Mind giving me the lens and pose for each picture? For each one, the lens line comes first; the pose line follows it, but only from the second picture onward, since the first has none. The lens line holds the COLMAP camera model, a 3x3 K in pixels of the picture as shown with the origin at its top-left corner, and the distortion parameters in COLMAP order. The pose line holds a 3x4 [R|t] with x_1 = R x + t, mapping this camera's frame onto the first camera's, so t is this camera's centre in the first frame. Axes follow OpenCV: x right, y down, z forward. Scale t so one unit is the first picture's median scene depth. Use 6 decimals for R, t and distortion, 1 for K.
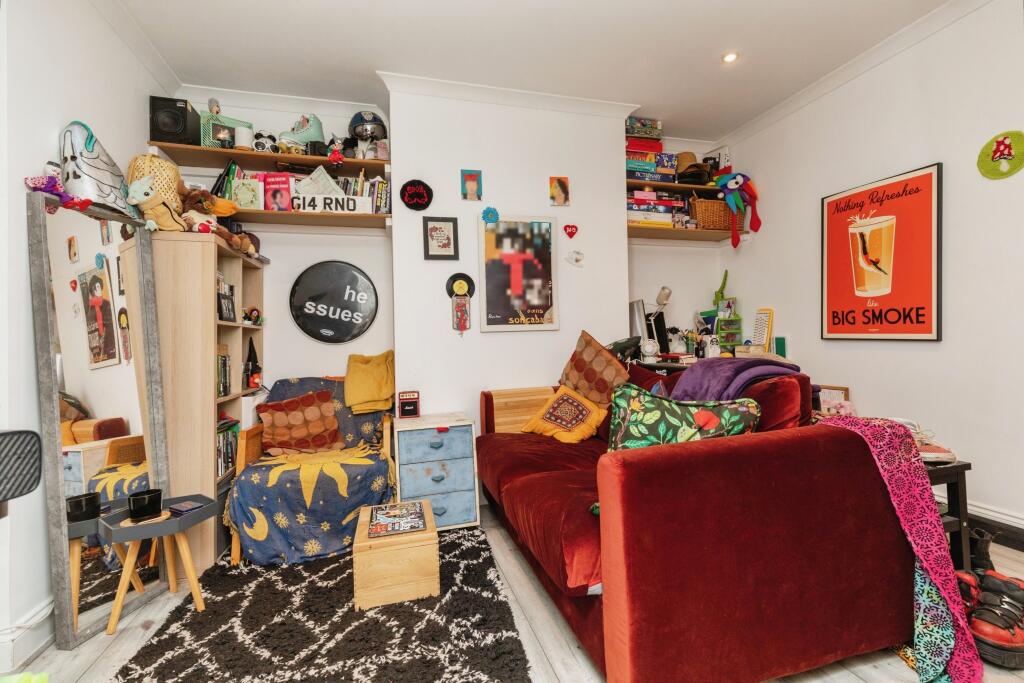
lens RADIAL K [[465.1, 0, 514.0], [0, 465.1, 336.1], [0, 0, 1]] dist [0.009663, -0.001825]
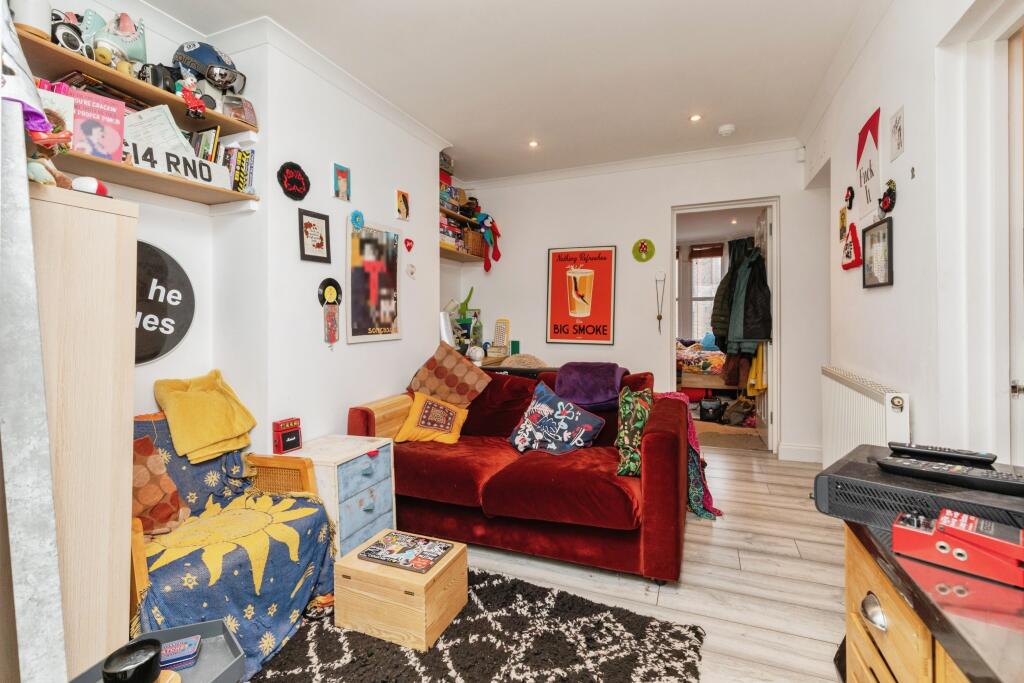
lens RADIAL K [[465.1, 0, 521.8], [0, 465.1, 322.9], [0, 0, 1]] dist [0.009663, -0.001825]
pose [[0.607980, 0.012457, 0.793854, -0.616083], [-0.011420, 0.999911, -0.006945, -0.049081], [-0.793870, -0.004843, 0.608068, 0.170154]]
